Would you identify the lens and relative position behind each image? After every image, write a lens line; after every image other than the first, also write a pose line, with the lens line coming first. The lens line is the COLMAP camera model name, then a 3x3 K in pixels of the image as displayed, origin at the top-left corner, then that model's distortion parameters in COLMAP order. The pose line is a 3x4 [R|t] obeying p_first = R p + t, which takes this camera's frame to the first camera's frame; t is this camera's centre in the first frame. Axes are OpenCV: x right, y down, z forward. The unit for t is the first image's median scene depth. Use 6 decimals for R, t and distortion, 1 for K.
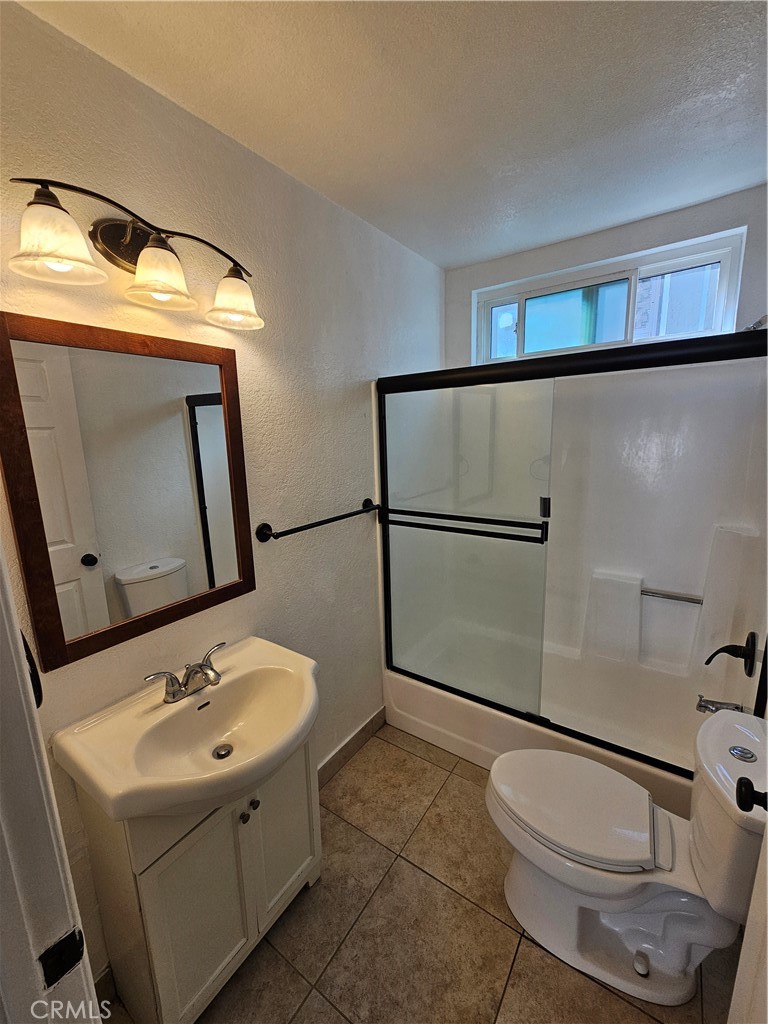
lens RADIAL K [[419.0, 0, 379.7], [0, 419.0, 504.5], [0, 0, 1]] dist [-0.000203, 0.000269]
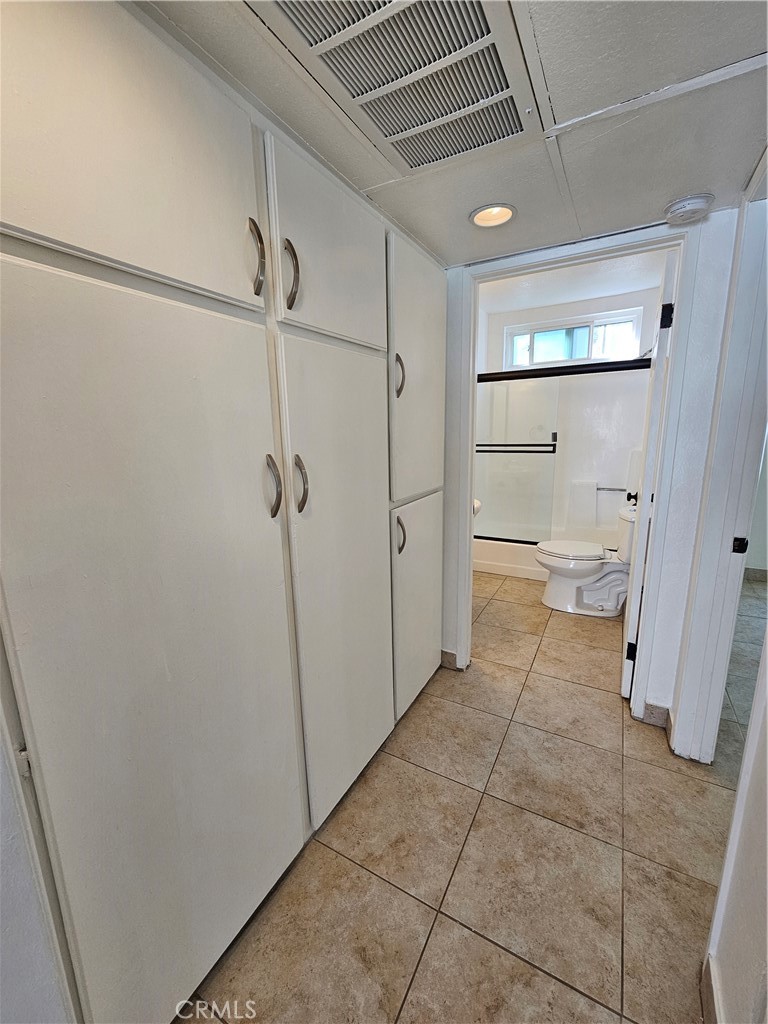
lens RADIAL K [[419.0, 0, 383.9], [0, 419.0, 514.5], [0, 0, 1]] dist [-0.000203, 0.000269]
pose [[0.994551, -0.011968, 0.103564, -0.559669], [0.011289, 0.999911, 0.007146, 0.306350], [-0.103640, -0.005938, 0.994597, -0.829229]]
